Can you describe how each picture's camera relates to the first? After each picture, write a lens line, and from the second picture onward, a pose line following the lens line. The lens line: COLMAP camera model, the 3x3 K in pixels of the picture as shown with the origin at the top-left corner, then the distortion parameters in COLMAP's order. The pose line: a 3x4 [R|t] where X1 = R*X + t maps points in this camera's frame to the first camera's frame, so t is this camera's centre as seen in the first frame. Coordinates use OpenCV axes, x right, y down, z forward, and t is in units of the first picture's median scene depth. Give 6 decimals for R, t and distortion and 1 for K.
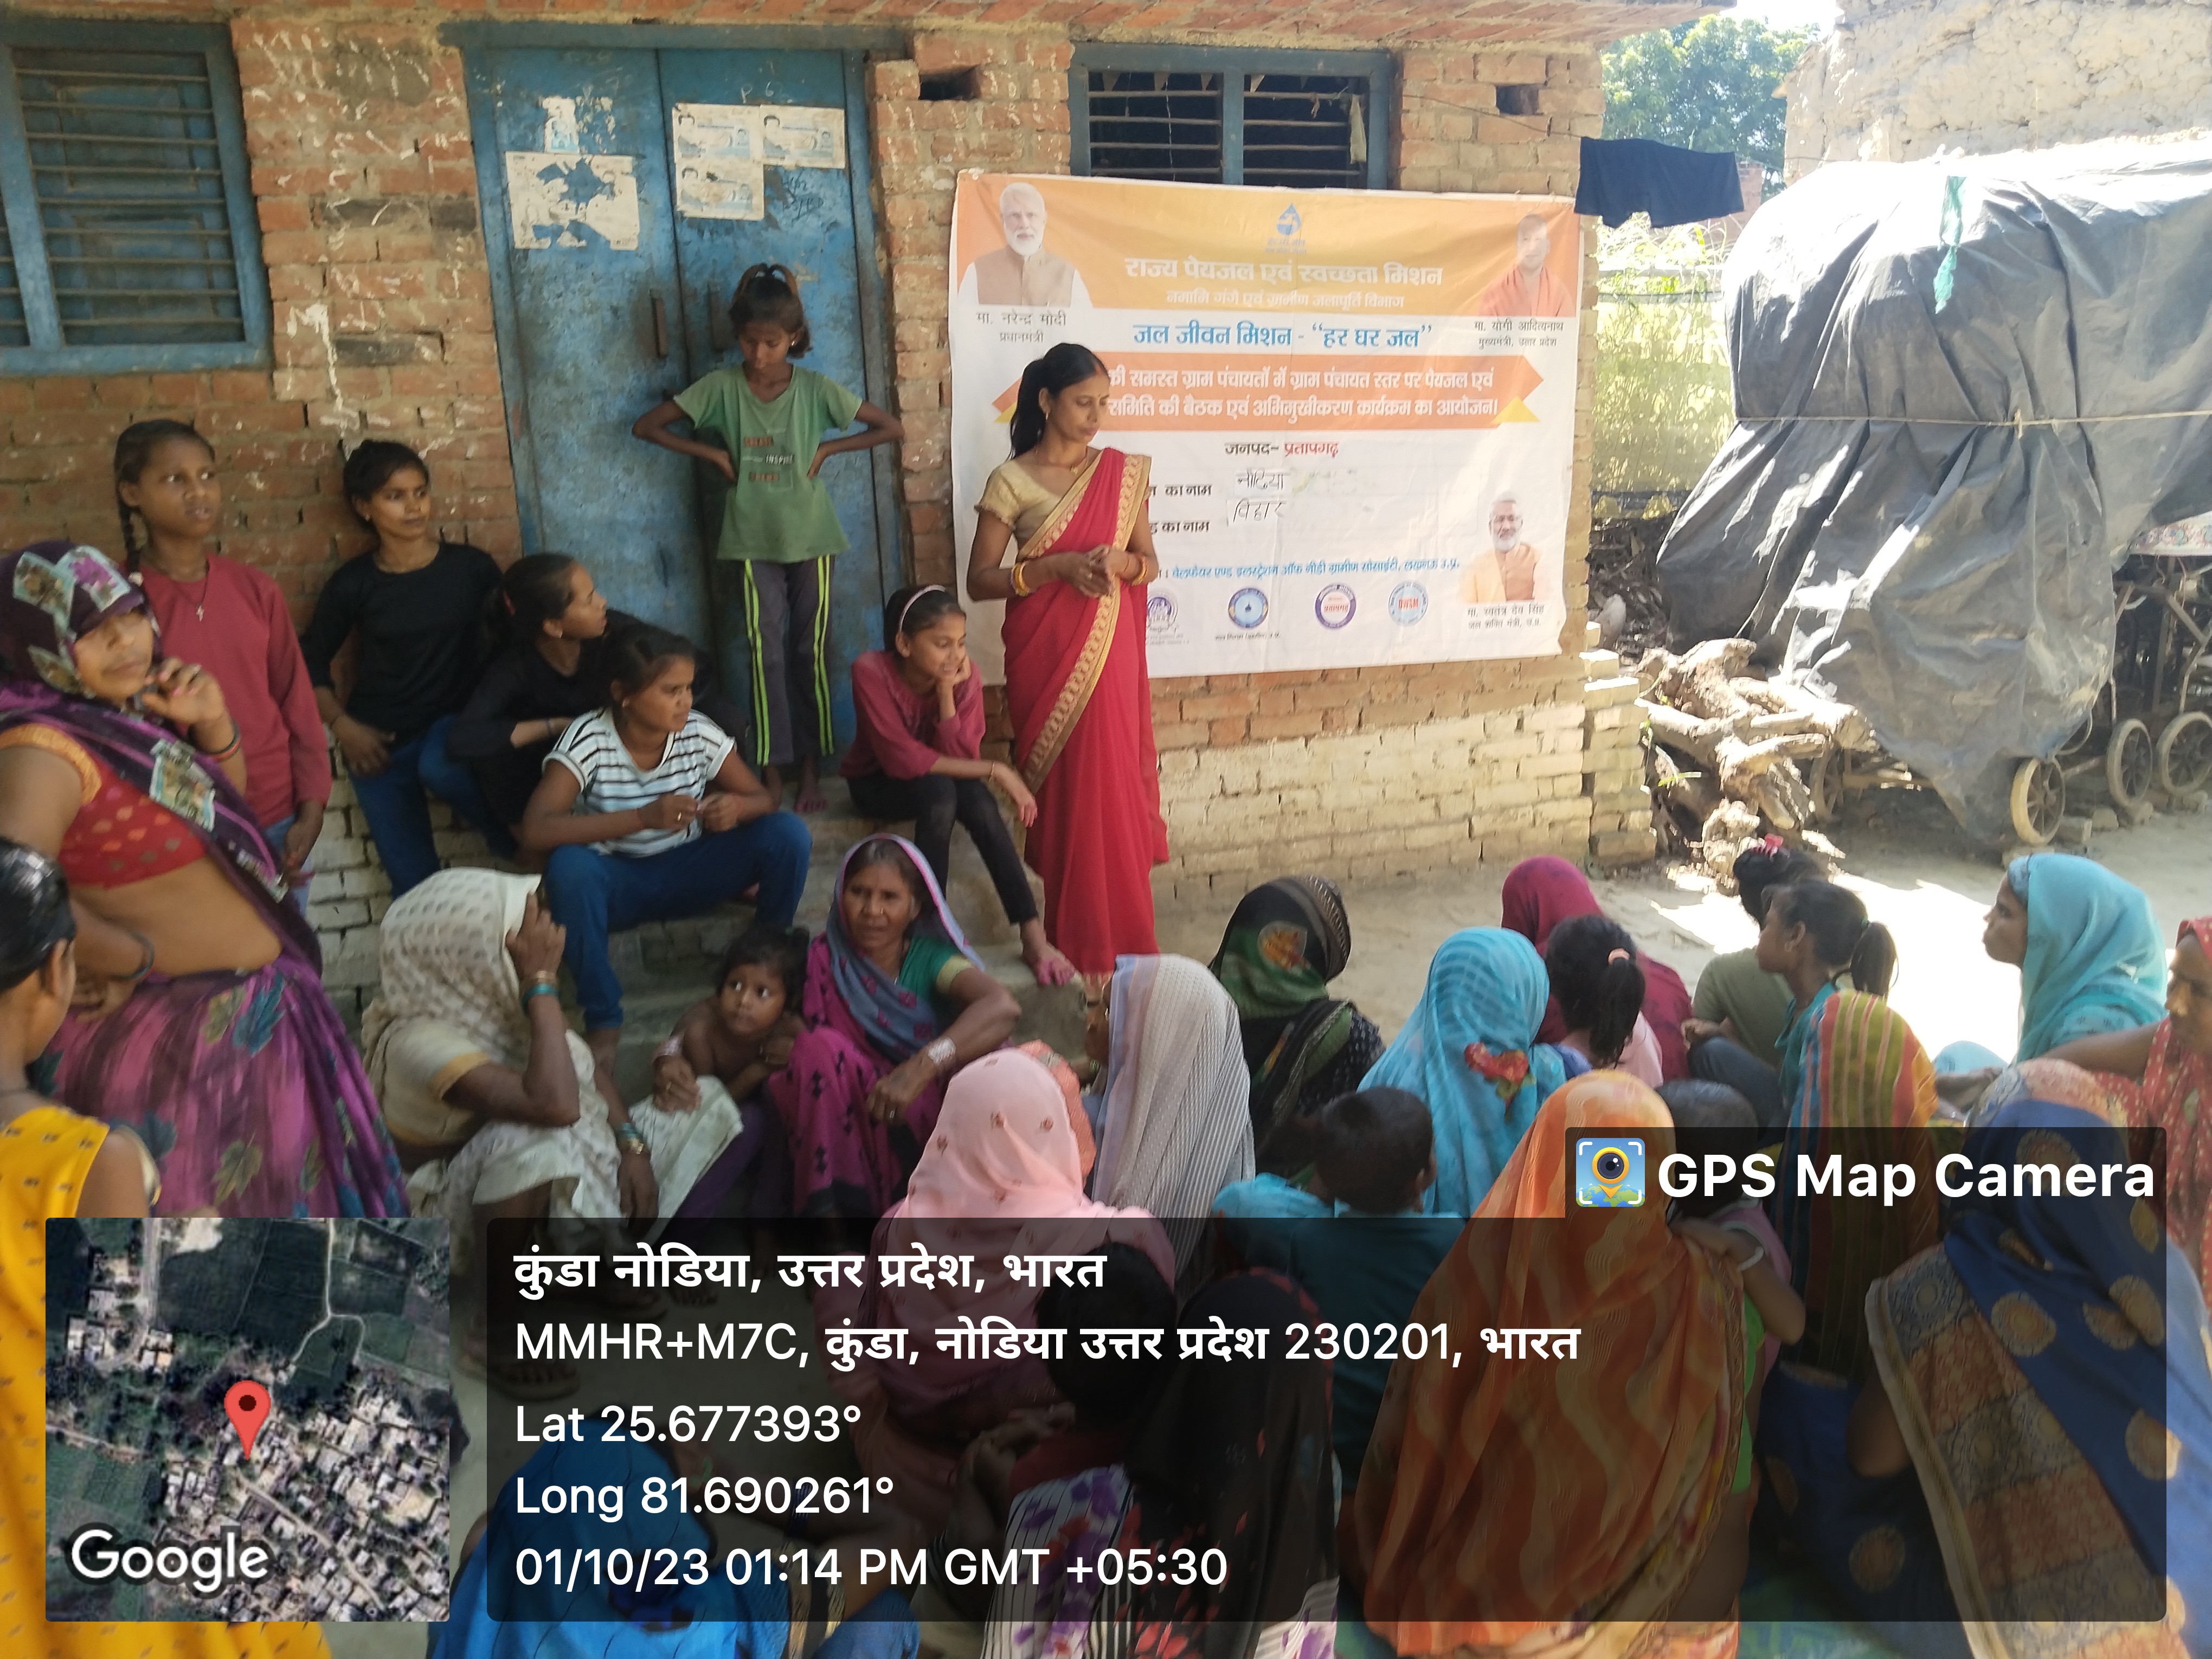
lens RADIAL K [[1894.1, 0, 1112.9], [0, 1894.1, 903.6], [0, 0, 1]] dist [0.089175, -0.196716]
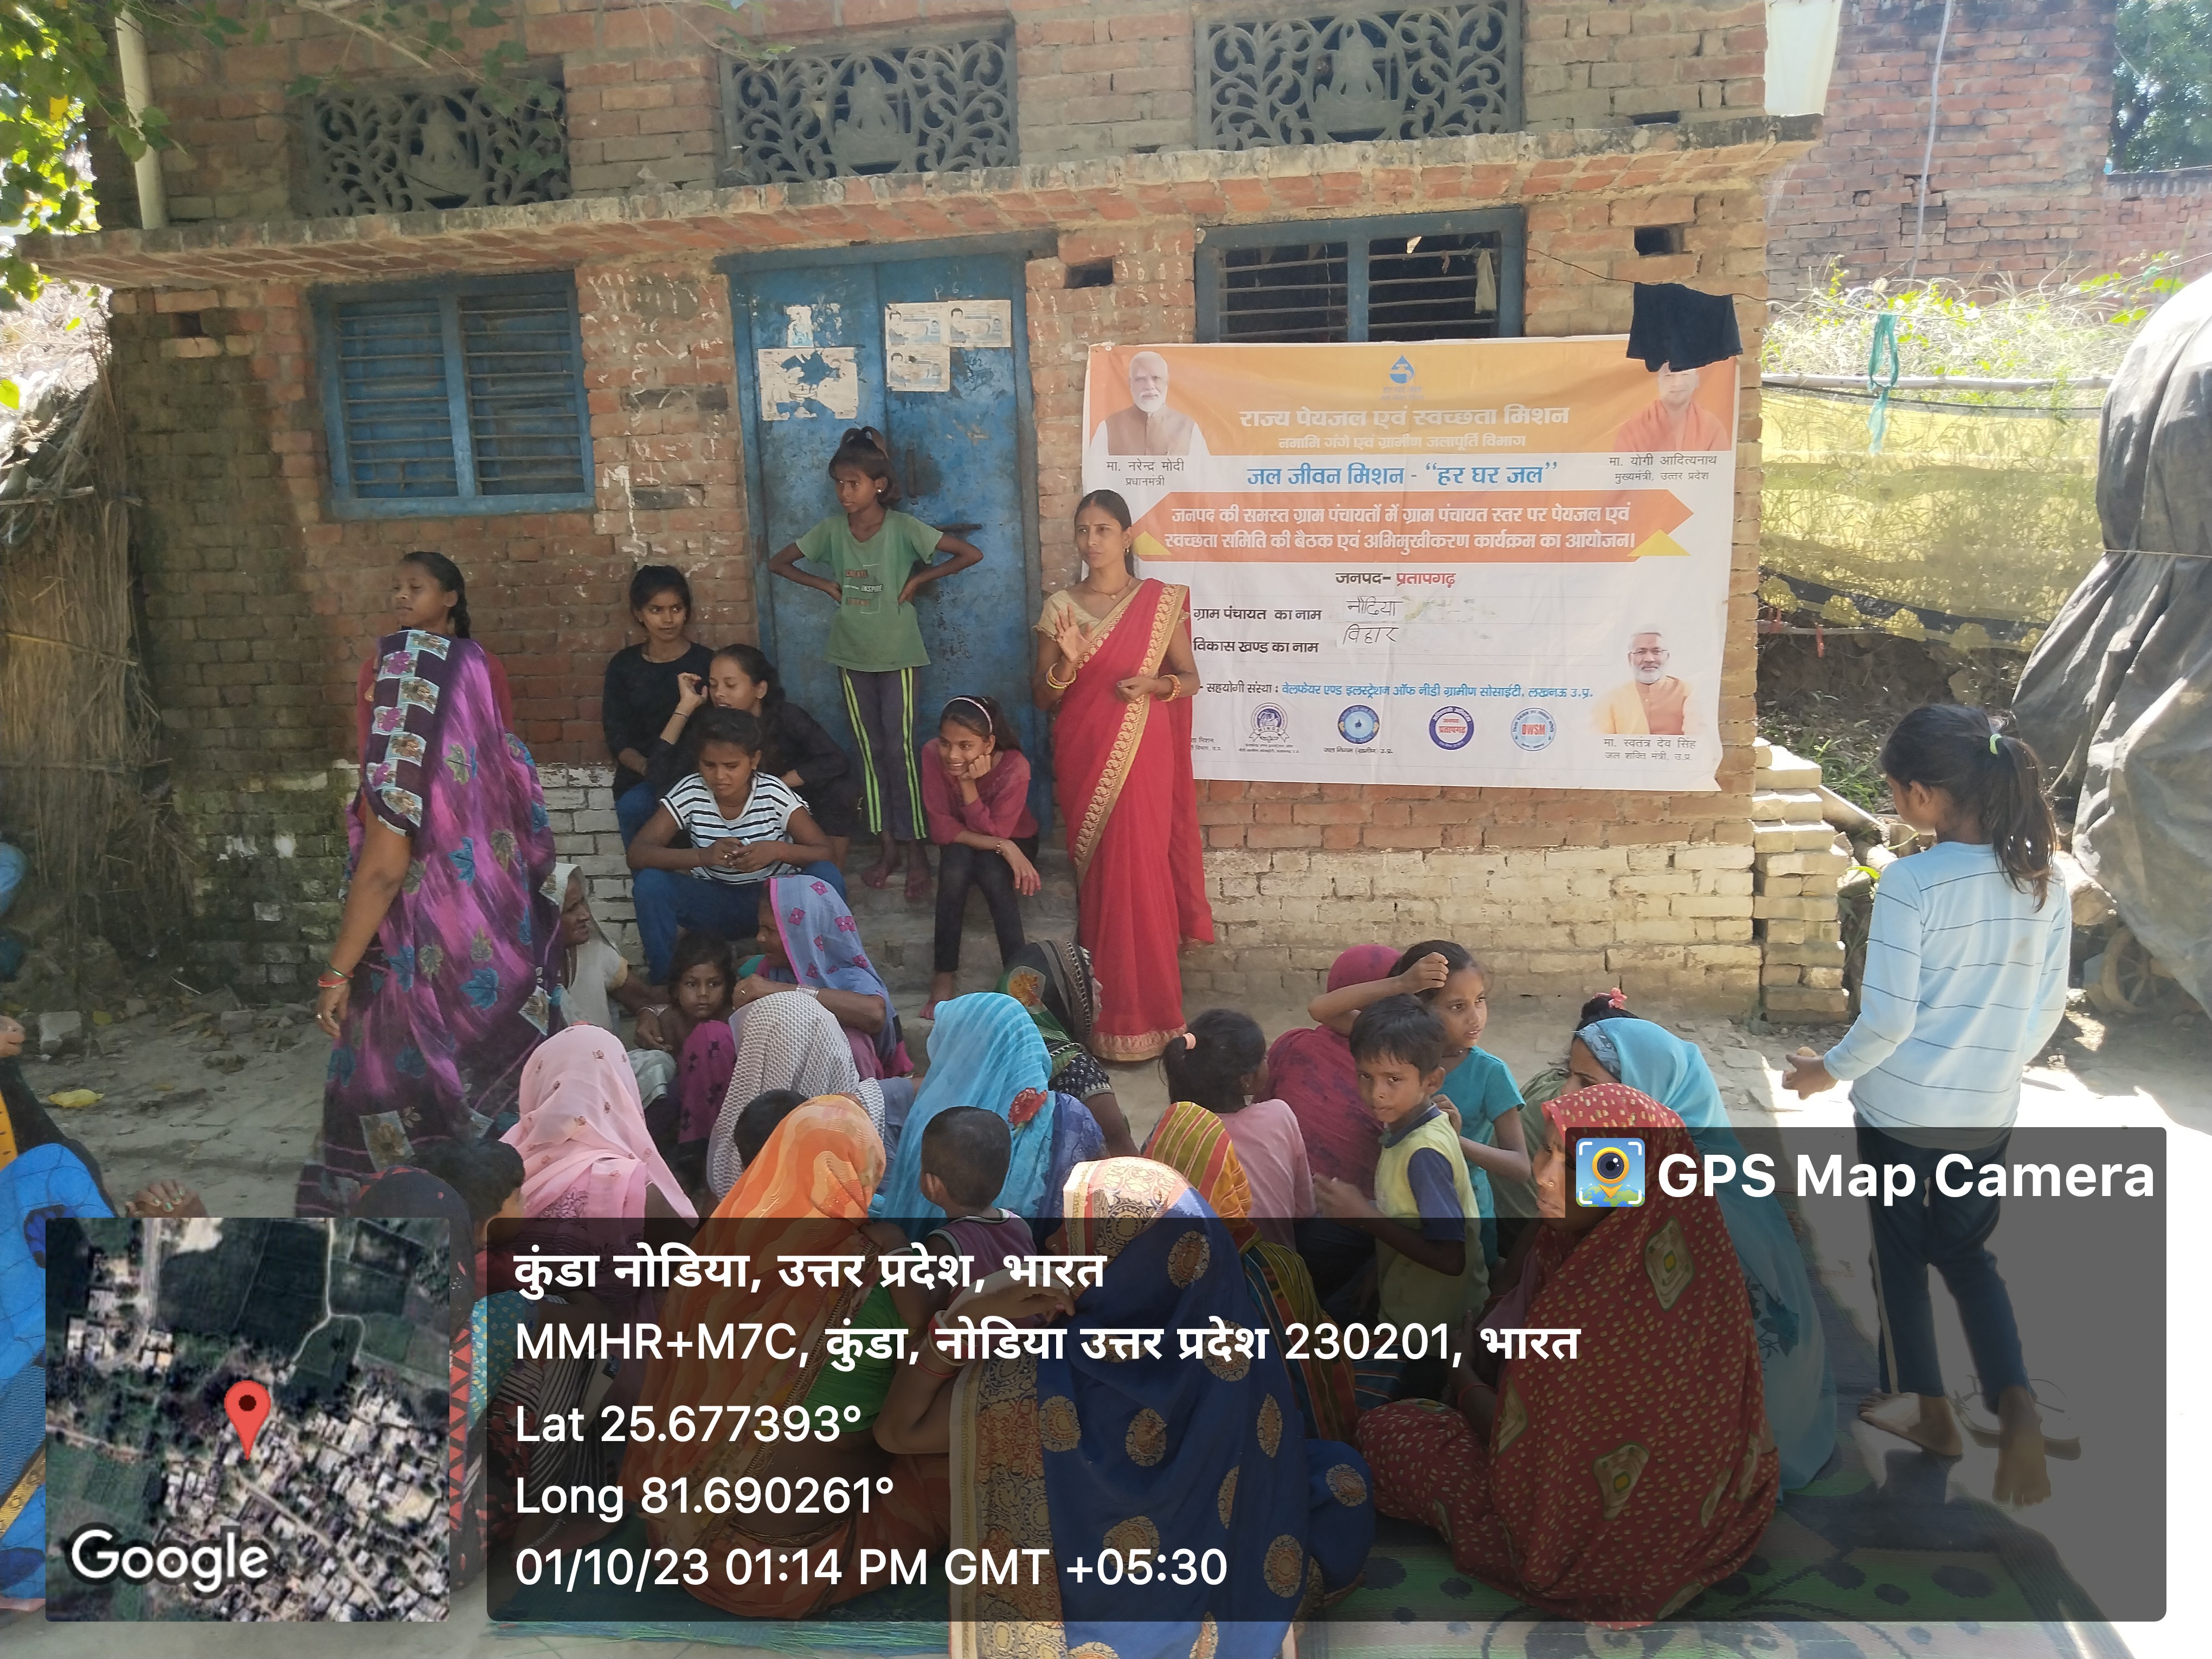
lens RADIAL K [[1942.6, 0, 1151.6], [0, 1942.6, 882.2], [0, 0, 1]] dist [0.087878, -0.205145]
pose [[0.847329, 0.100315, -0.521509, 0.589060], [-0.131457, 0.991056, -0.022953, -0.029333], [0.514542, 0.088005, 0.852937, 0.016356]]
